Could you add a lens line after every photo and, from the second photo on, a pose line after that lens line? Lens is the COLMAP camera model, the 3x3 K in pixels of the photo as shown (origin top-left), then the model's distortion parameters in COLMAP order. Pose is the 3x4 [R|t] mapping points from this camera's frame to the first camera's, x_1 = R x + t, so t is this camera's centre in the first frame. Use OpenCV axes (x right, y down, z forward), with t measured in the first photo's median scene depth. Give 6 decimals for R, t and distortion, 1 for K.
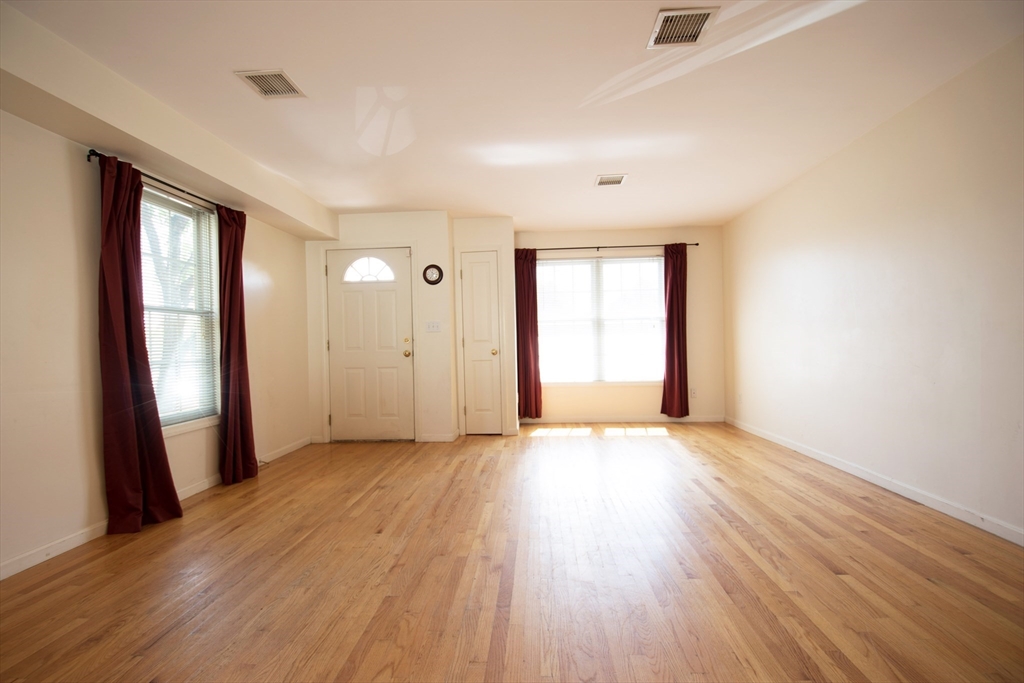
lens RADIAL K [[448.3, 0, 514.1], [0, 448.3, 344.5], [0, 0, 1]] dist [-0.001005, -0.000037]
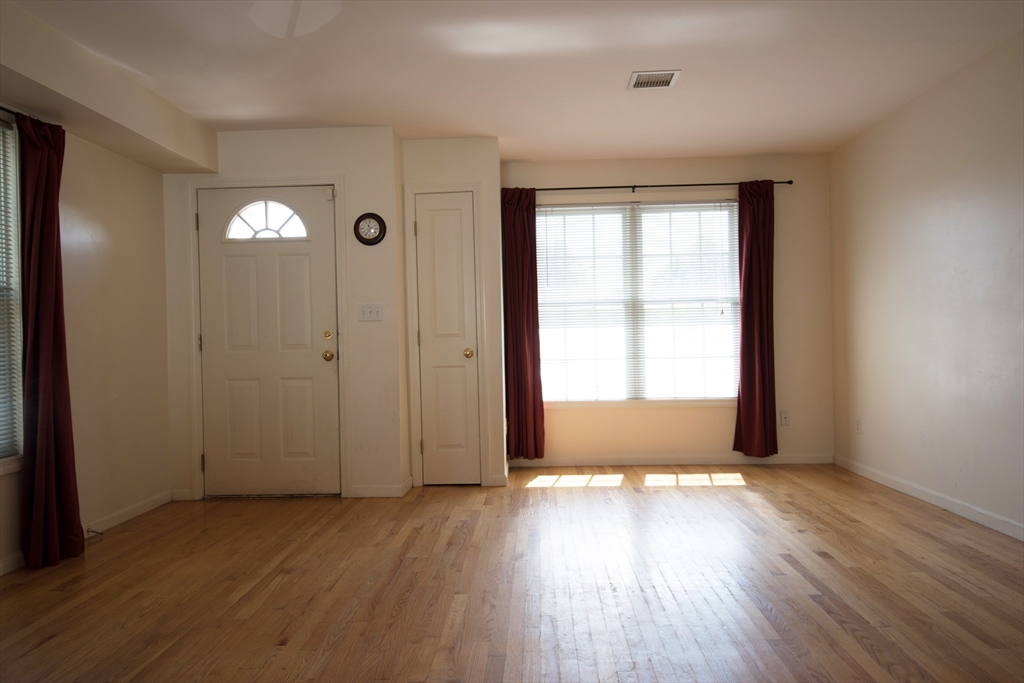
lens RADIAL K [[738.2, 0, 511.9], [0, 738.2, 337.7], [0, 0, 1]] dist [0.039734, 0.000730]
pose [[0.999896, -0.000271, 0.014440, 0.001576], [0.000343, 0.999988, -0.004974, 0.000500], [-0.014438, 0.004978, 0.999883, -0.038378]]
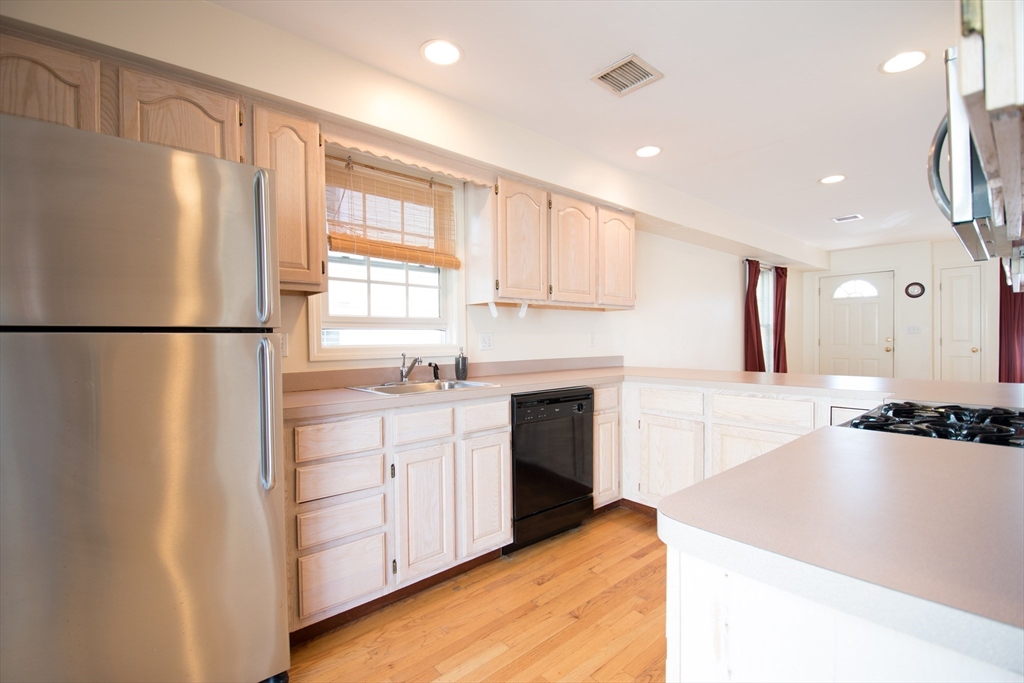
lens RADIAL K [[450.6, 0, 513.1], [0, 450.6, 343.6], [0, 0, 1]] dist [-0.016058, -0.000732]
pose [[0.693881, 0.021889, -0.719757, -0.070843], [-0.005547, 0.999671, 0.025053, -0.030882], [0.720069, -0.013392, 0.693774, -0.925911]]
